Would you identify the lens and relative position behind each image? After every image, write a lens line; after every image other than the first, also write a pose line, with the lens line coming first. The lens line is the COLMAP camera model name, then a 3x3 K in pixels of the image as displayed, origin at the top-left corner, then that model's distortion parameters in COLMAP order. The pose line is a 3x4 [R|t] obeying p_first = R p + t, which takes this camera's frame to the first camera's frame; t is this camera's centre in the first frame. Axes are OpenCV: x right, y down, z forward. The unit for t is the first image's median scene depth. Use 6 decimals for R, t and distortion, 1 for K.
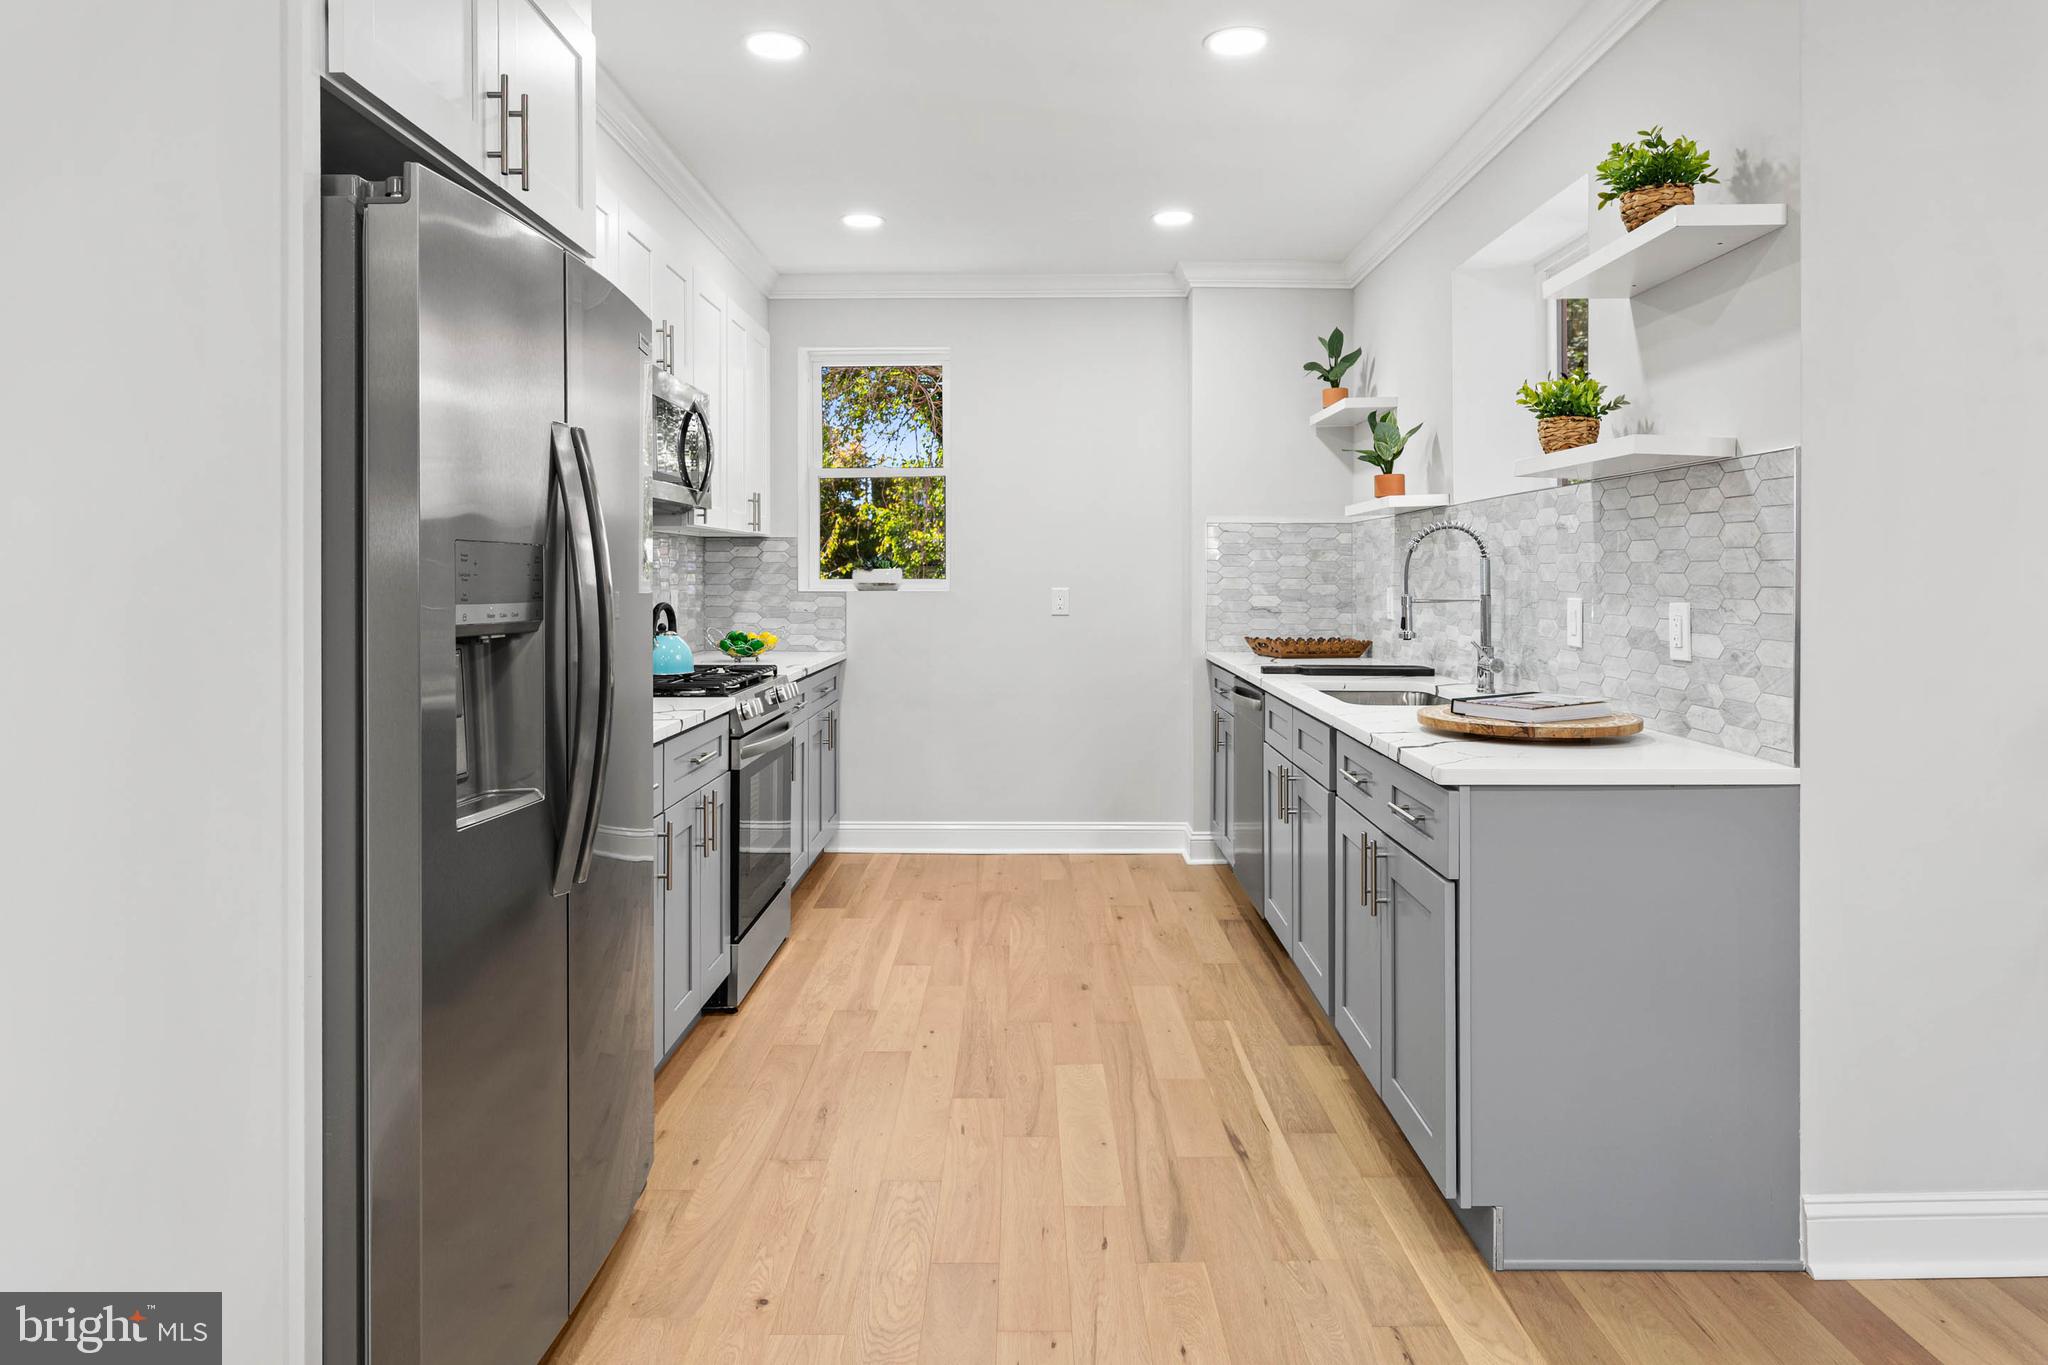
lens RADIAL K [[1210.4, 0, 1015.6], [0, 1210.4, 579.3], [0, 0, 1]] dist [-0.002510, -0.000856]
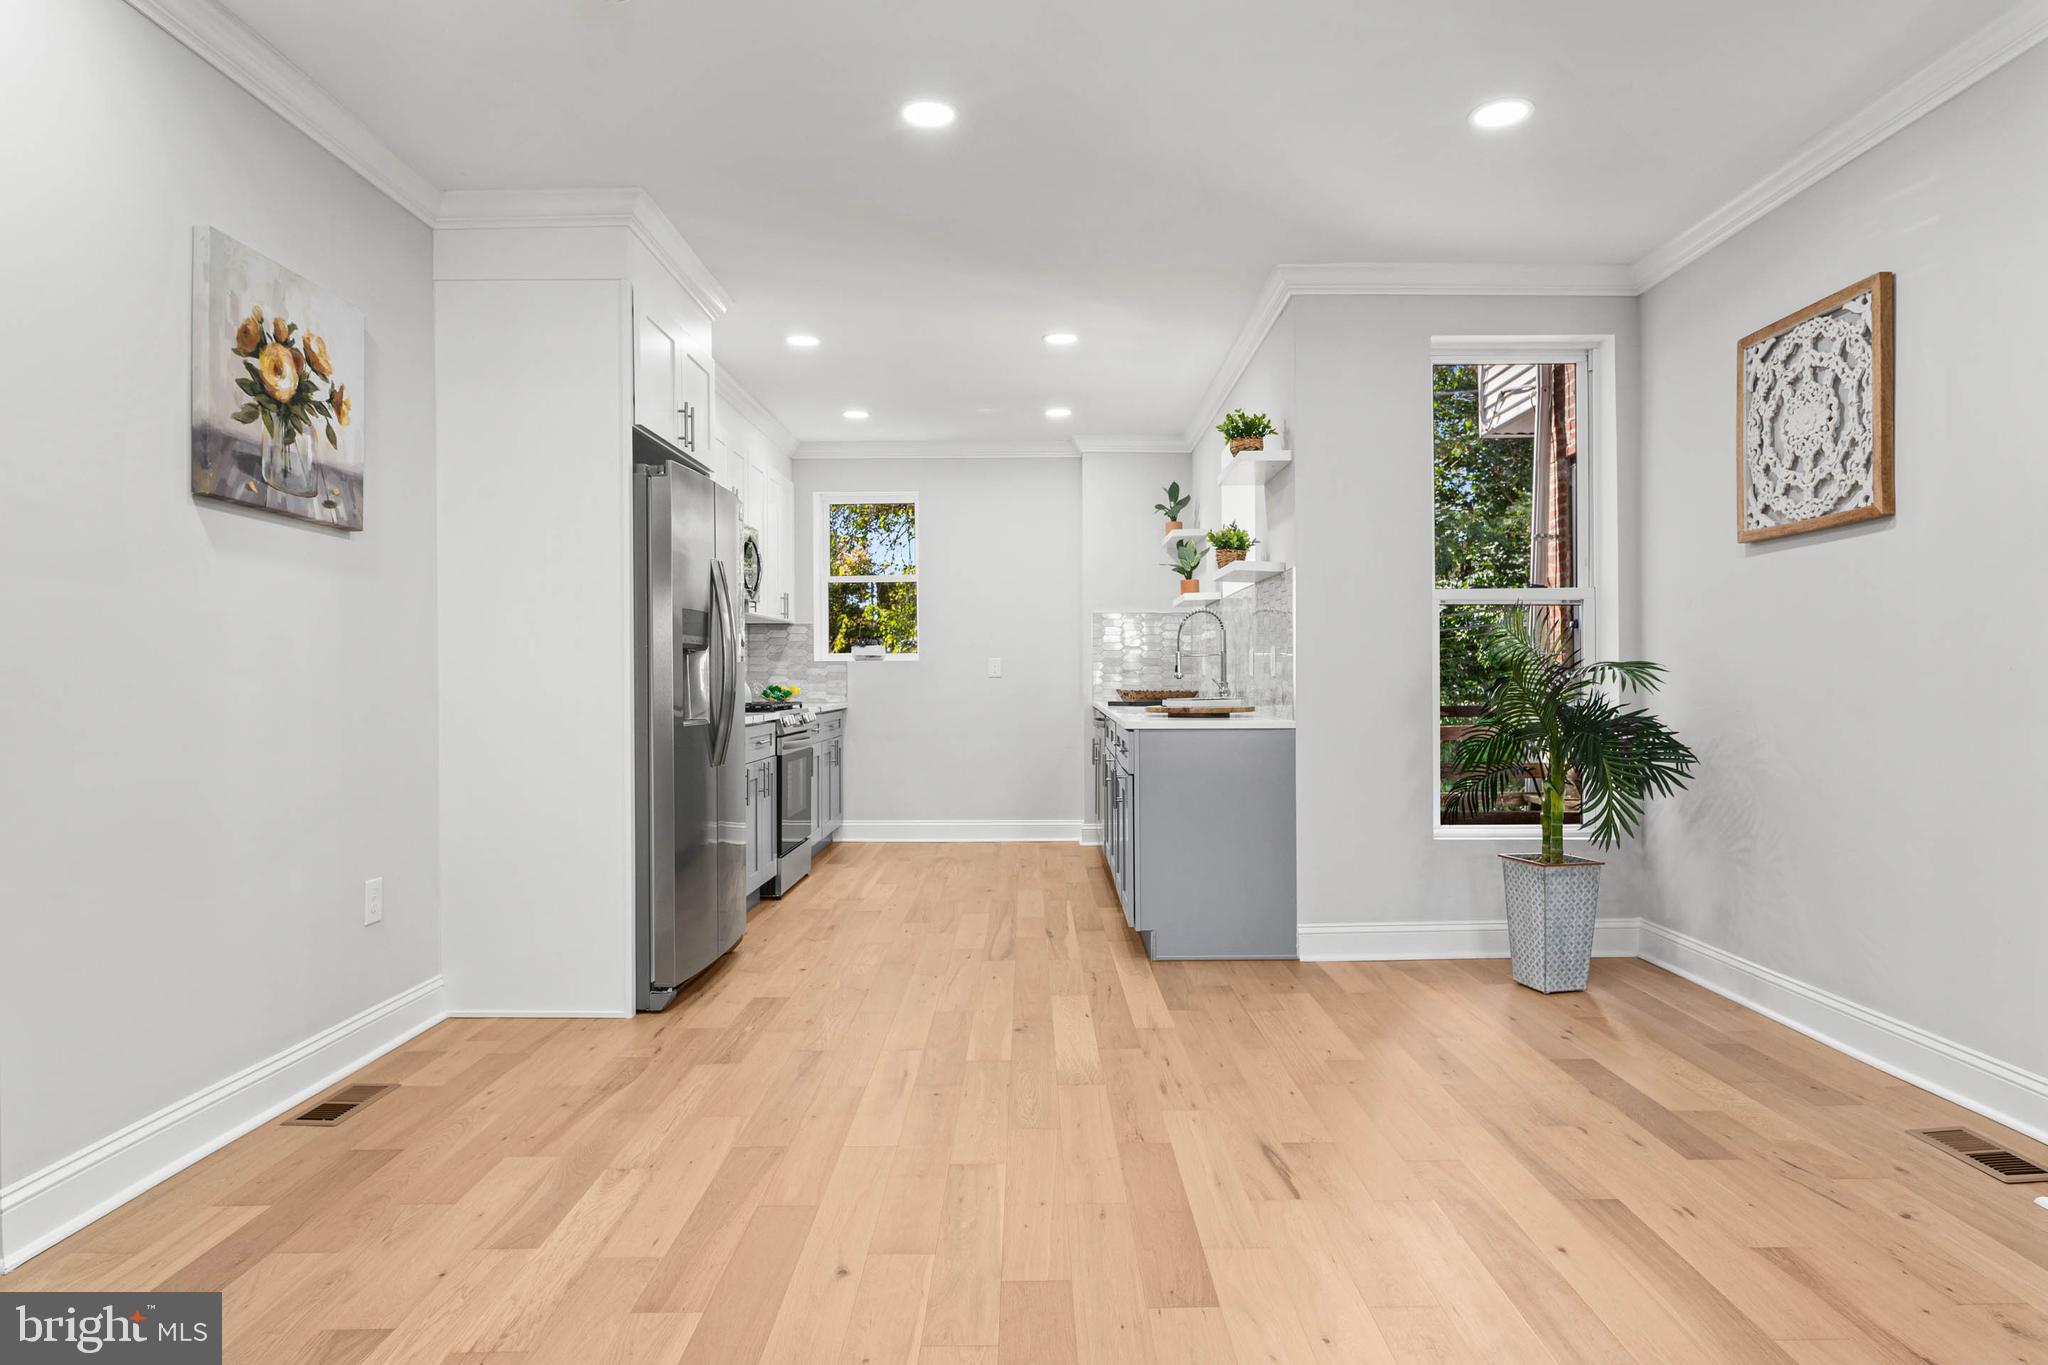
lens RADIAL K [[1185.9, 0, 1019.3], [0, 1185.9, 670.3], [0, 0, 1]] dist [-0.001361, -0.001304]
pose [[0.999997, -0.002551, -0.000483, 0.088068], [0.002546, 0.999959, -0.008668, 0.044879], [0.000505, 0.008667, 0.999962, -0.553577]]
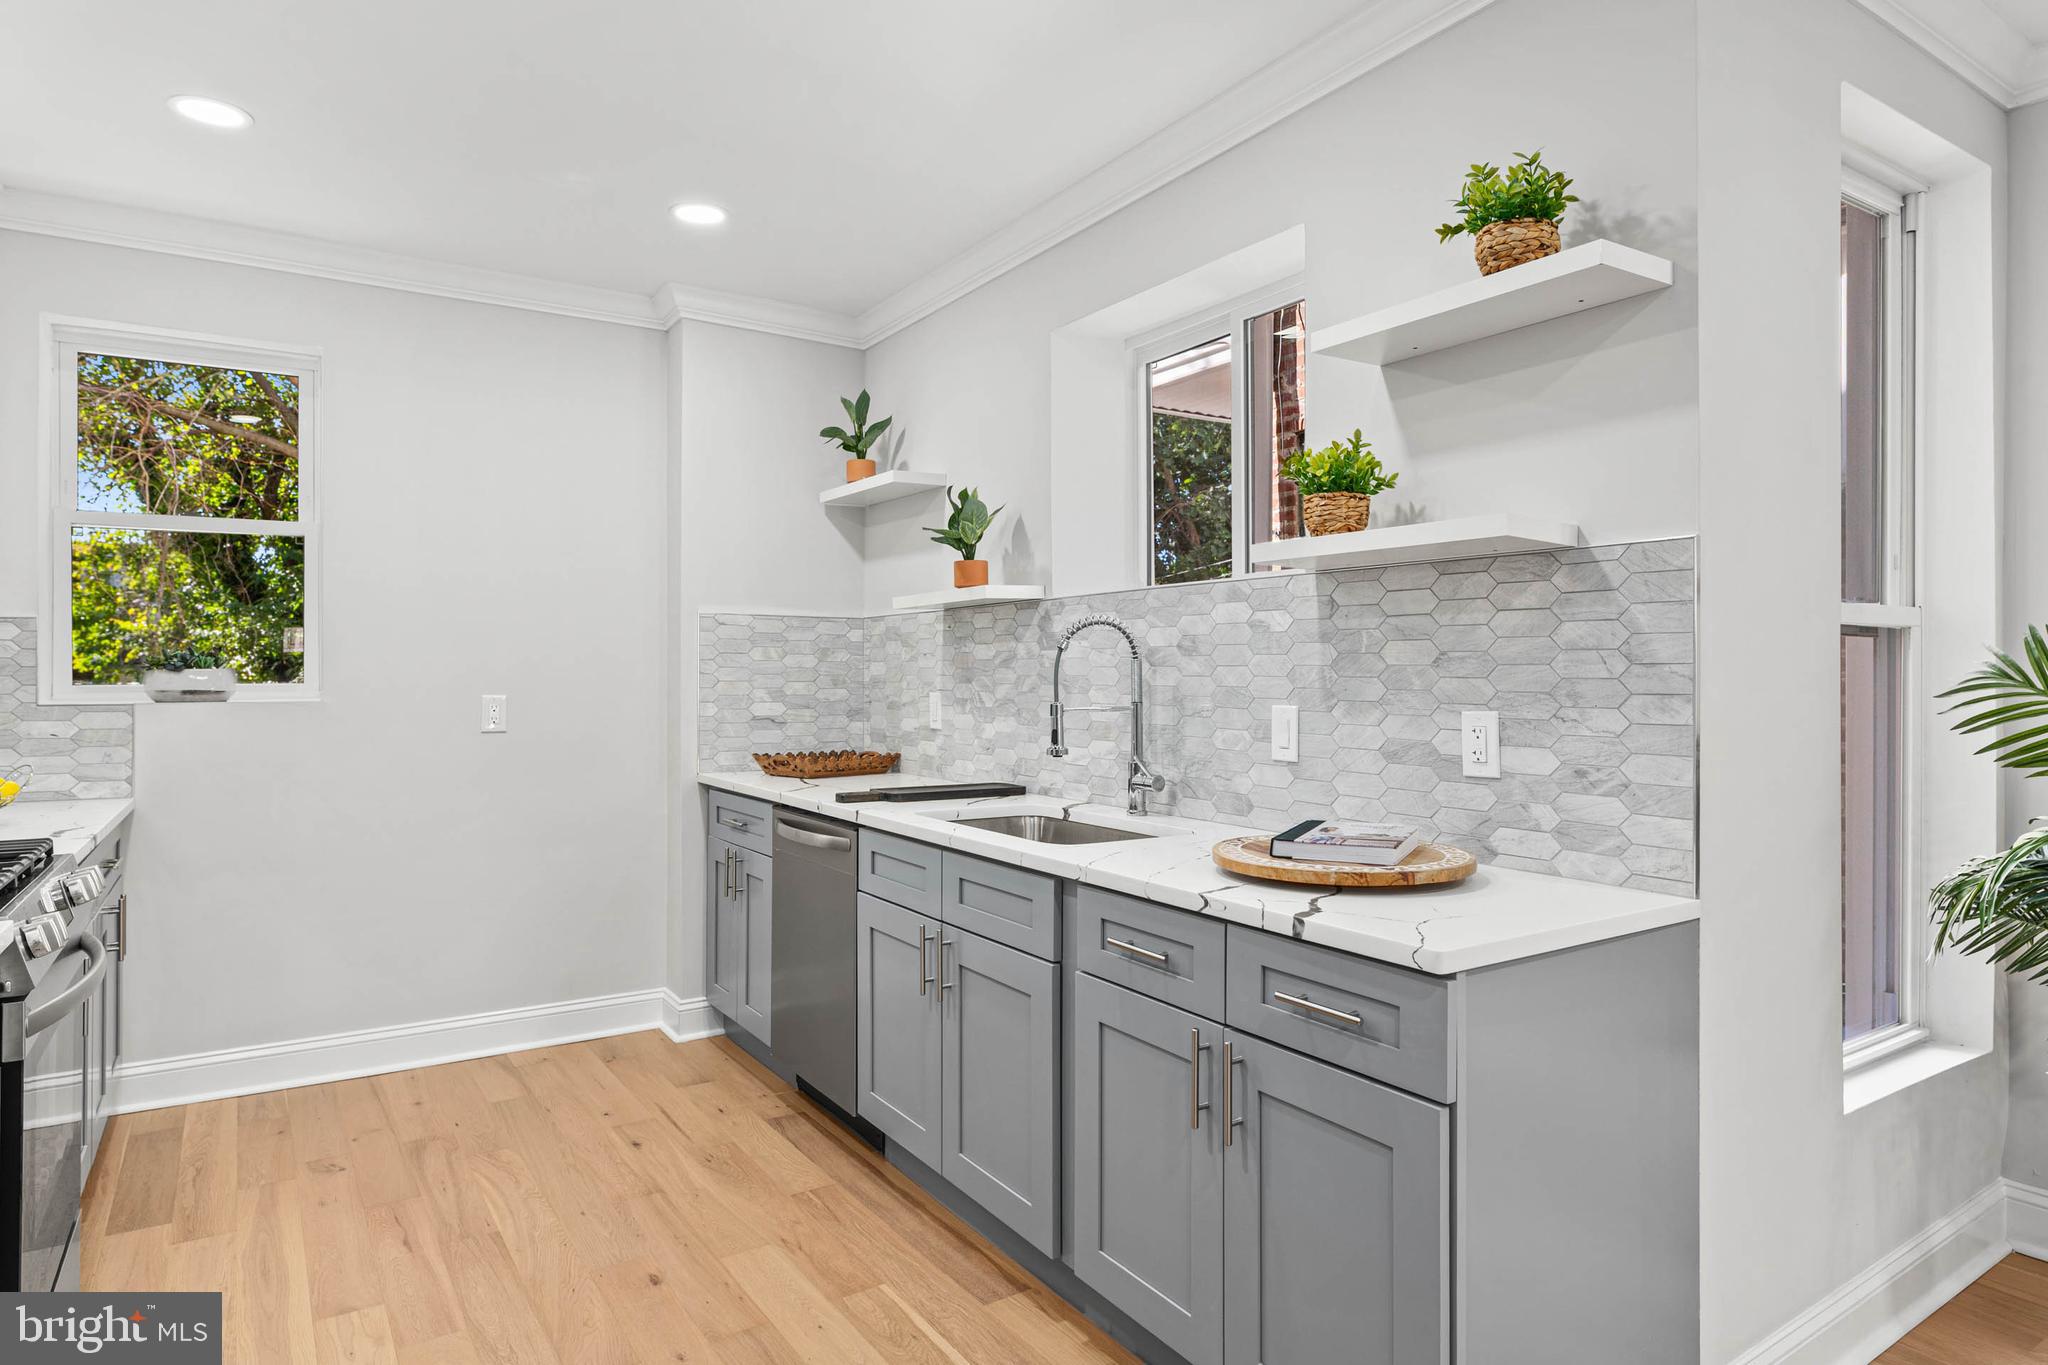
lens RADIAL K [[1185.9, 0, 1019.3], [0, 1185.9, 670.3], [0, 0, 1]] dist [-0.001361, -0.001304]
pose [[0.833001, 0.002893, 0.553264, -0.127636], [0.001579, 0.999970, -0.007605, -0.002818], [-0.553269, 0.007208, 0.832971, 0.287236]]
